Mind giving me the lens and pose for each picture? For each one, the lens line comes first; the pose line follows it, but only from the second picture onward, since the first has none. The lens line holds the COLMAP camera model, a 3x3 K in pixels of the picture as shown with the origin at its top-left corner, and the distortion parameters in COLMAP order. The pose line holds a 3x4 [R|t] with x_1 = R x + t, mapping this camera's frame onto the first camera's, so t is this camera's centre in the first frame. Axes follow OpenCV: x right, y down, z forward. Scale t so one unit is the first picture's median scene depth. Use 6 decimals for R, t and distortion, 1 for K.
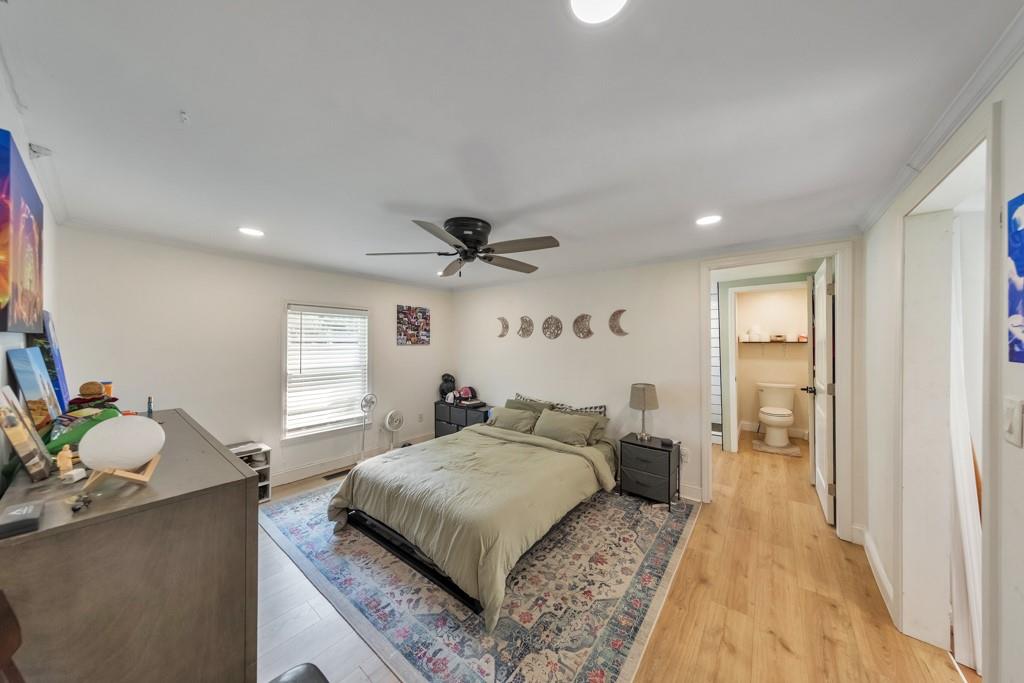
lens RADIAL K [[325.3, 0, 515.8], [0, 325.3, 340.6], [0, 0, 1]] dist [0.001975, 0.000126]
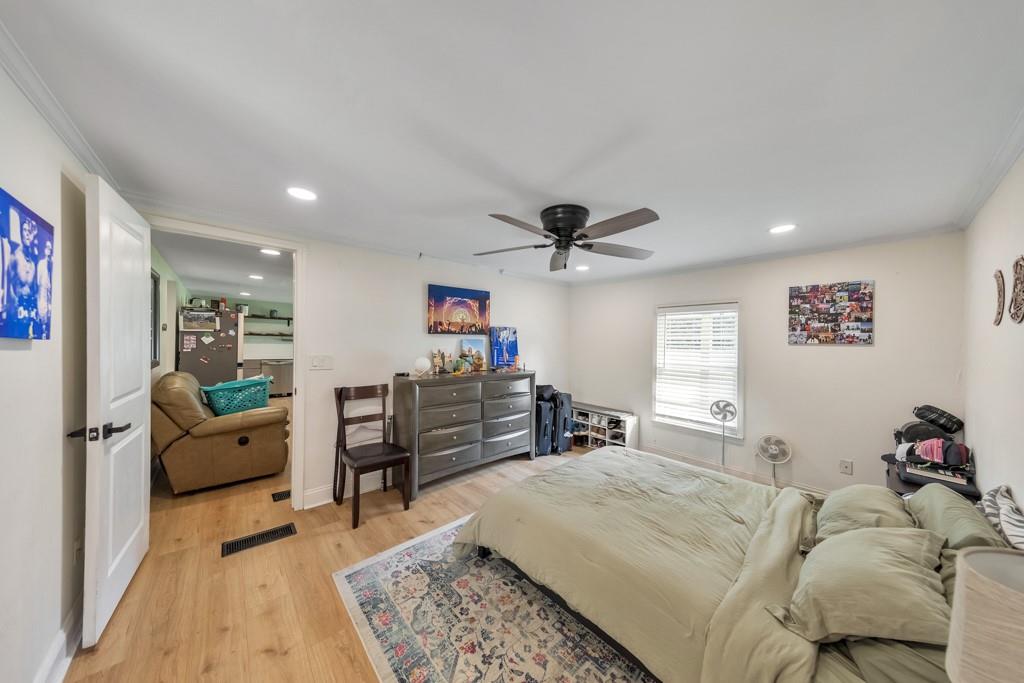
lens RADIAL K [[325.3, 0, 517.6], [0, 325.3, 341.6], [0, 0, 1]] dist [0.001975, 0.000126]
pose [[-0.176002, -0.004211, -0.984381, 0.616168], [-0.006710, 0.999973, -0.003078, 0.019627], [0.984367, 0.006063, -0.176025, 0.779083]]
